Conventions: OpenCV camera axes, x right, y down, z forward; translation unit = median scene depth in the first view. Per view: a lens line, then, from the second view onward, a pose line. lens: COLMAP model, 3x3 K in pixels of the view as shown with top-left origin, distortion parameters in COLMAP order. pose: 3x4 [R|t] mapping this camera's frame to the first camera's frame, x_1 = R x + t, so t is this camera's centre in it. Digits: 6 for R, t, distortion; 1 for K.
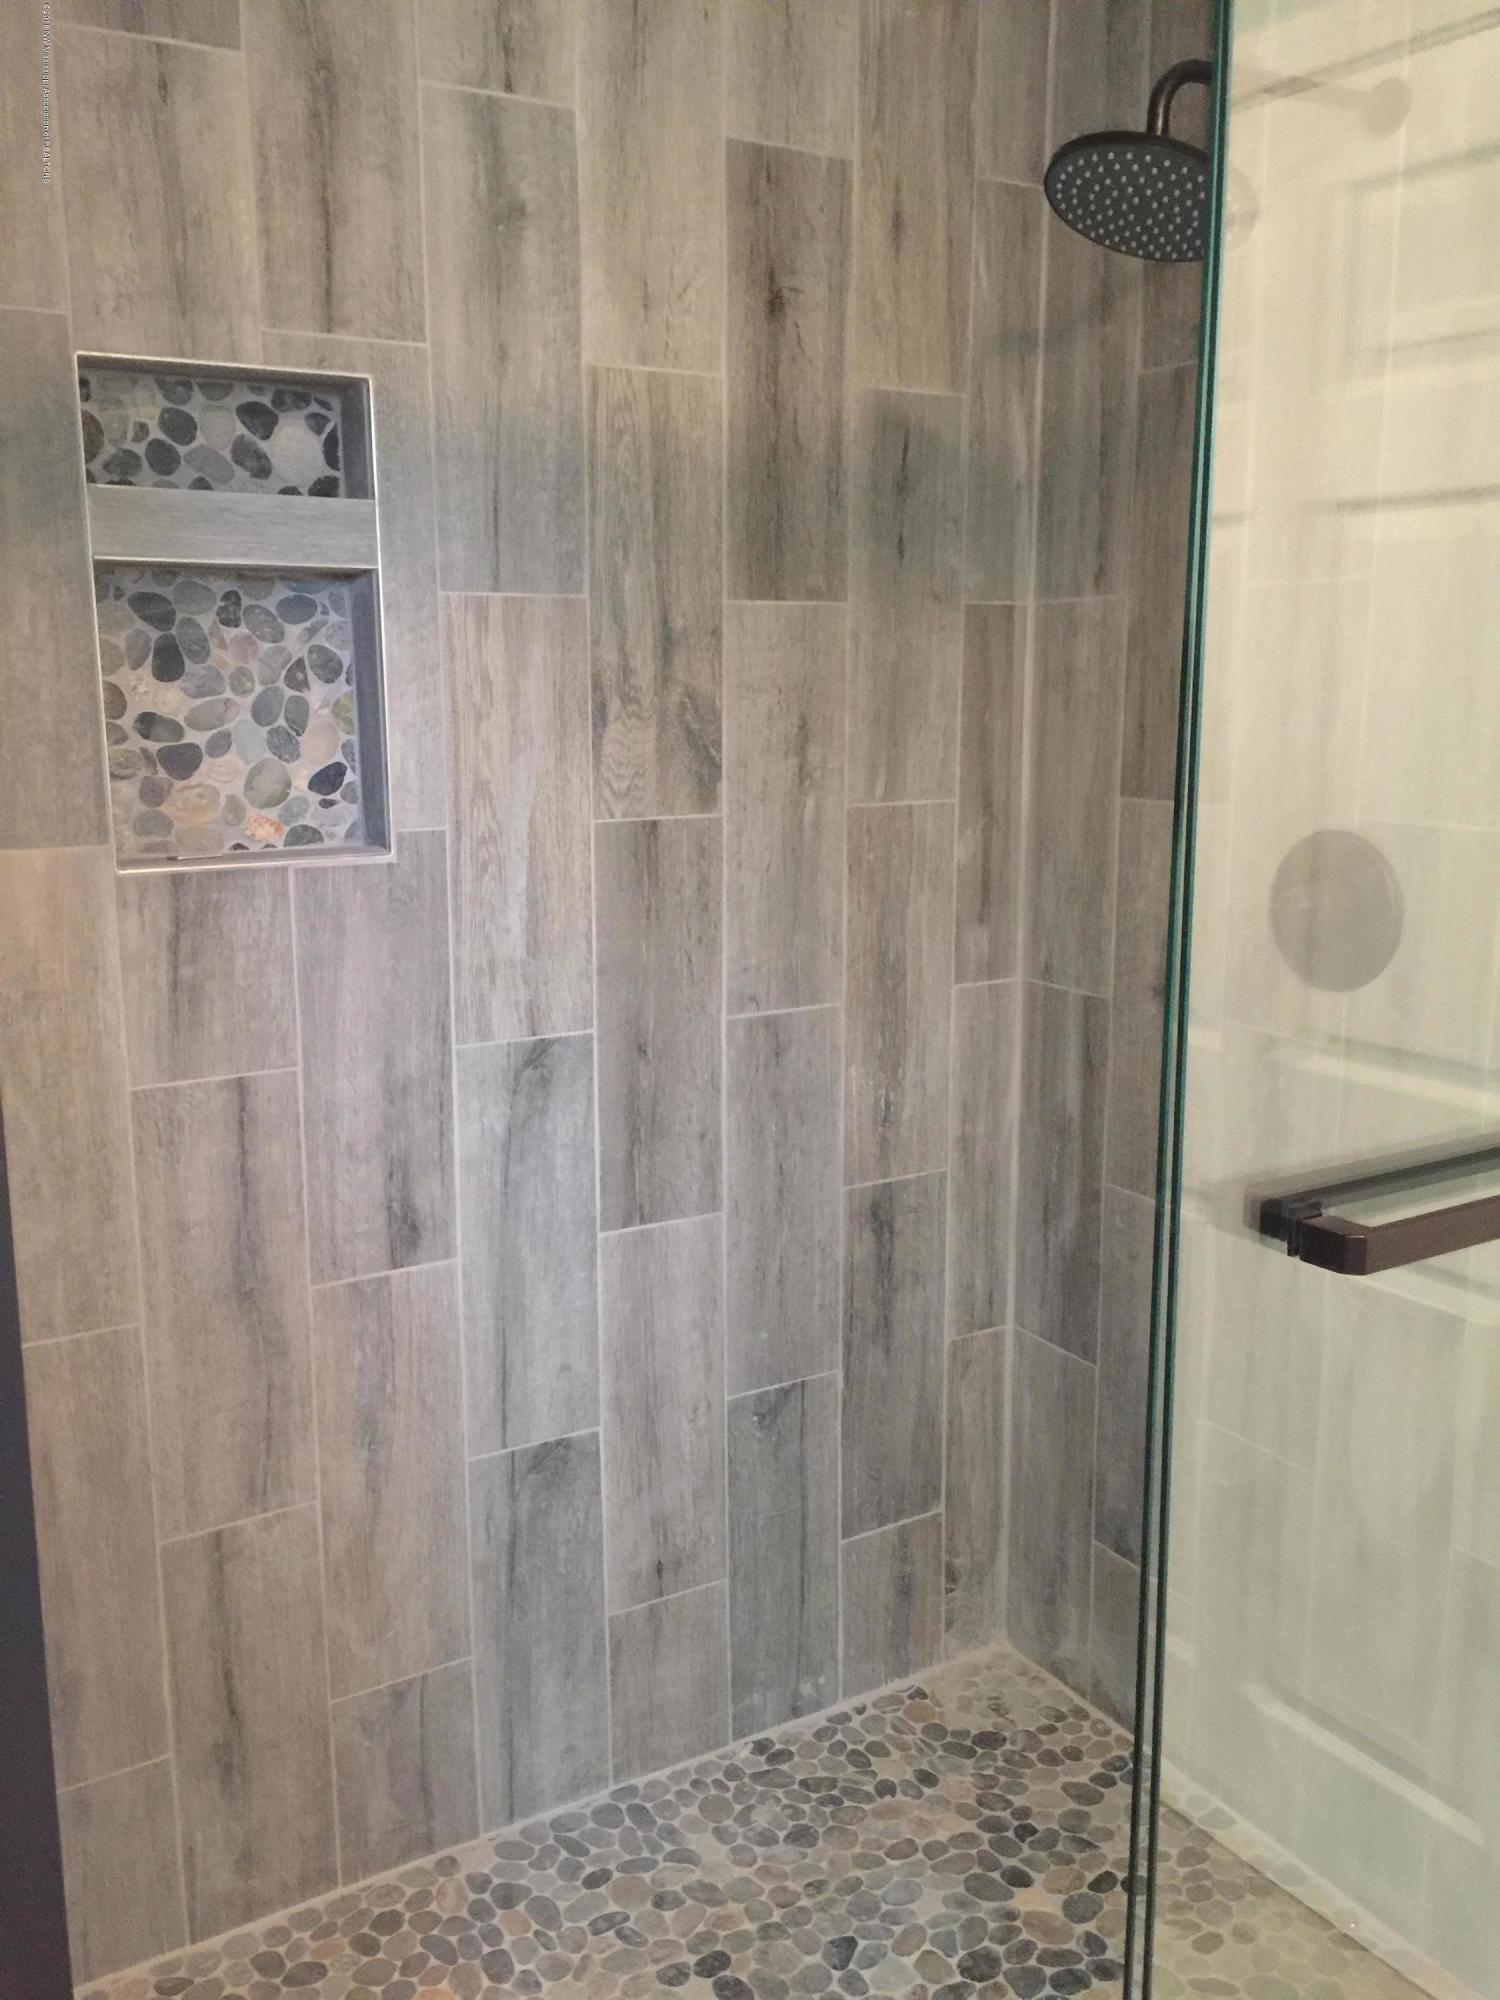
lens RADIAL K [[1725.6, 0, 740.5], [0, 1725.6, 997.6], [0, 0, 1]] dist [0.132576, -0.213991]
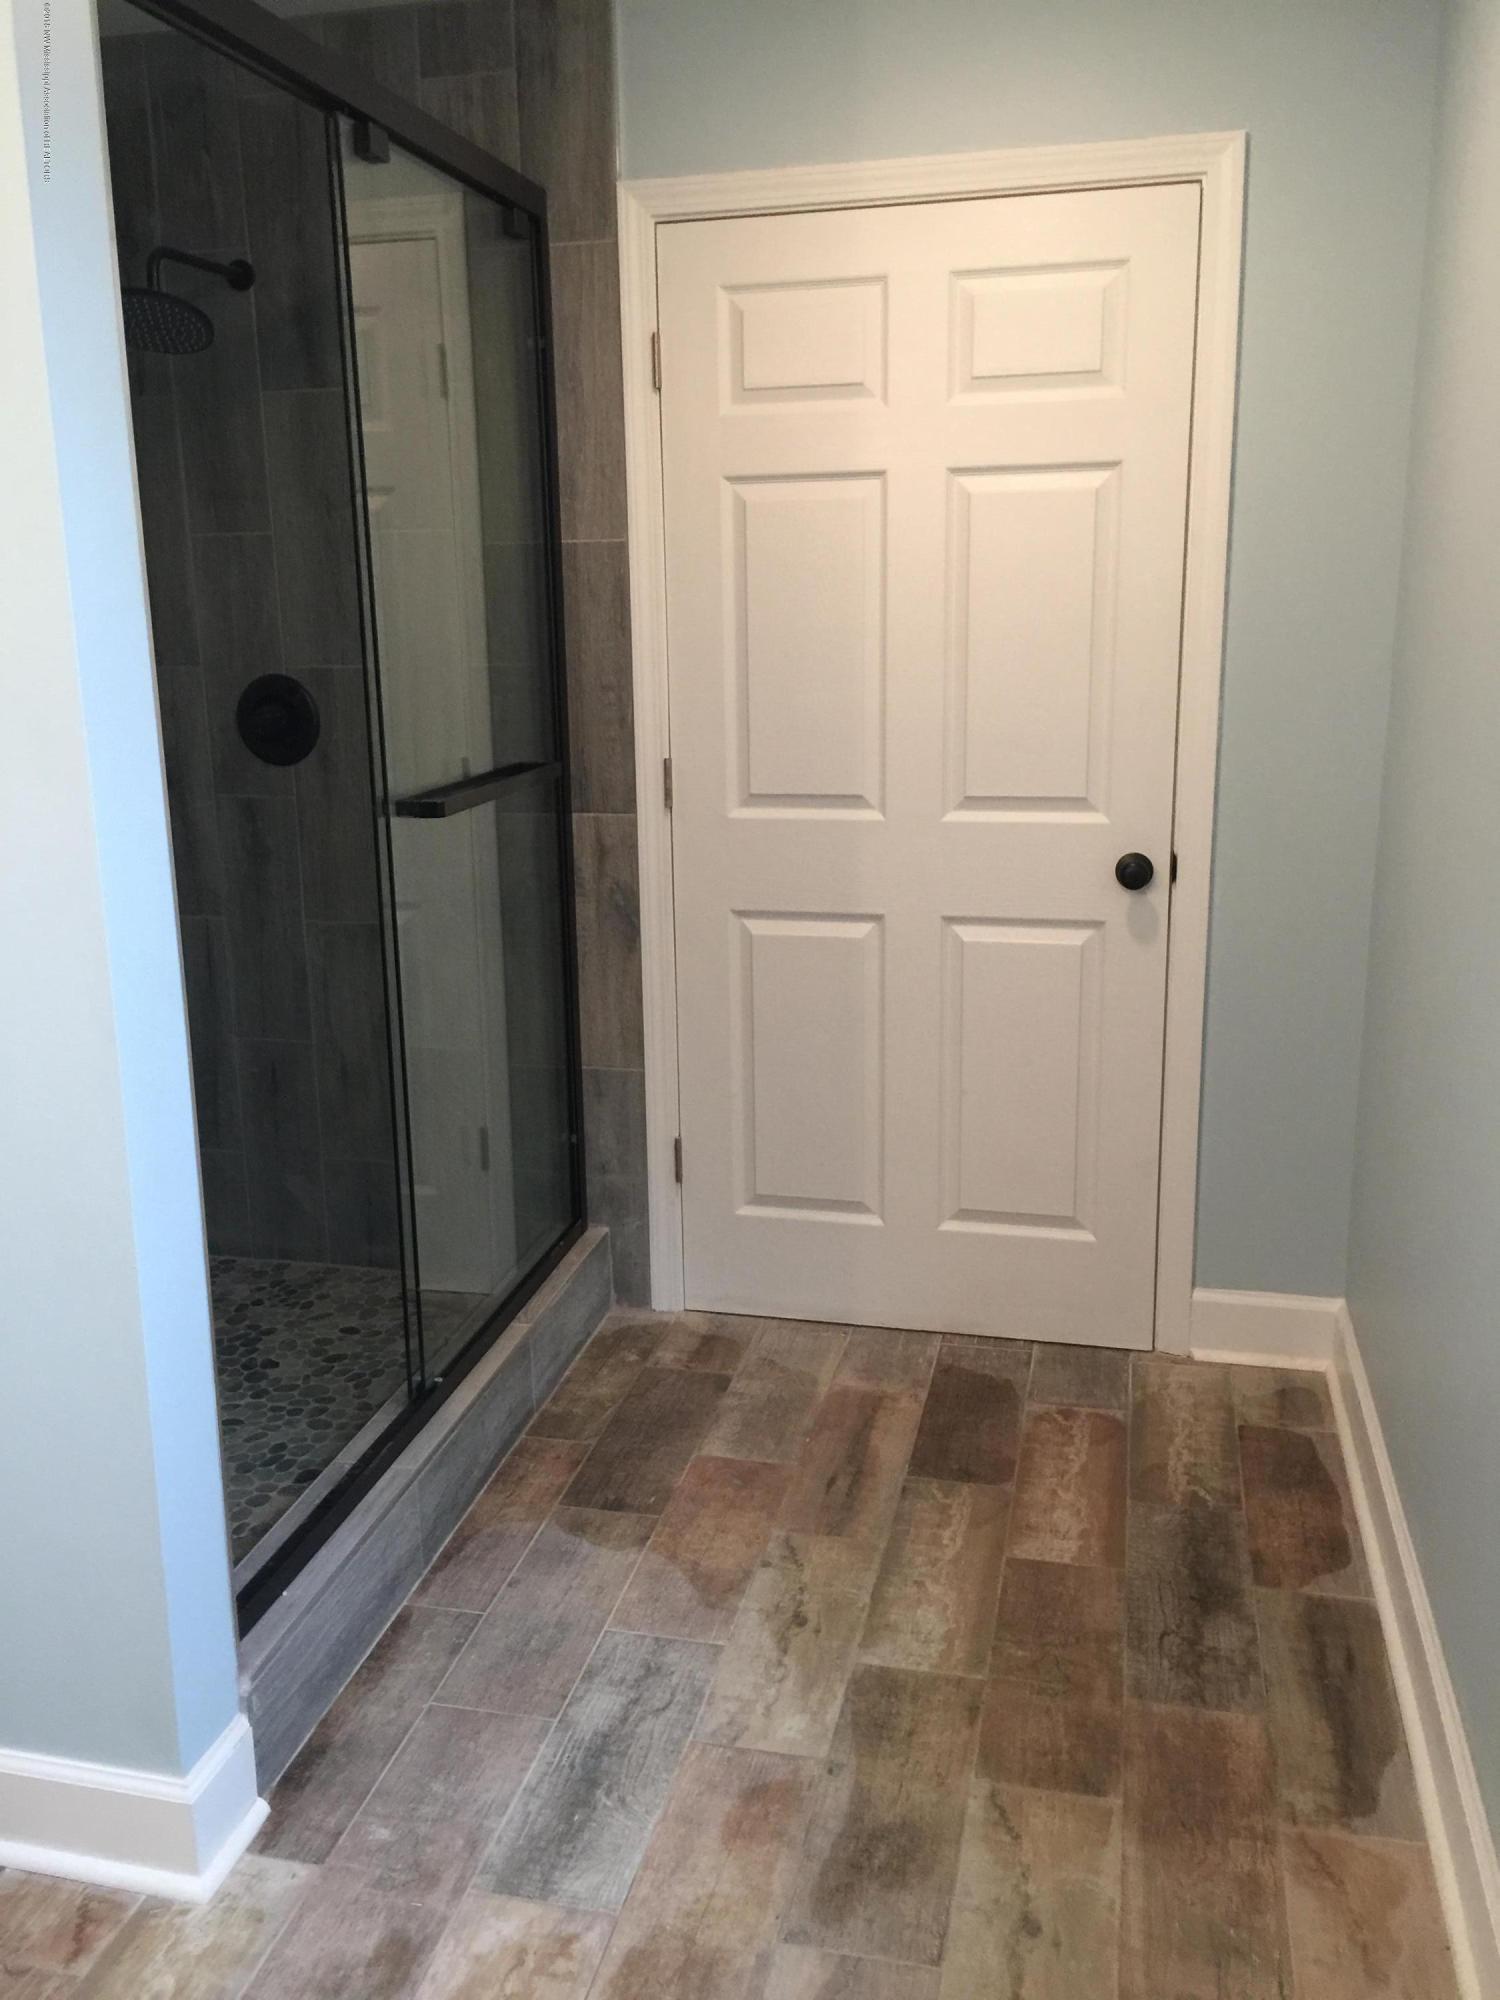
lens RADIAL K [[1725.6, 0, 740.5], [0, 1725.6, 997.6], [0, 0, 1]] dist [0.132576, -0.213991]
pose [[0.702122, -0.180833, 0.688712, -0.637329], [0.148075, 0.983151, 0.107185, 0.113578], [-0.696490, 0.026724, 0.717069, -0.633466]]
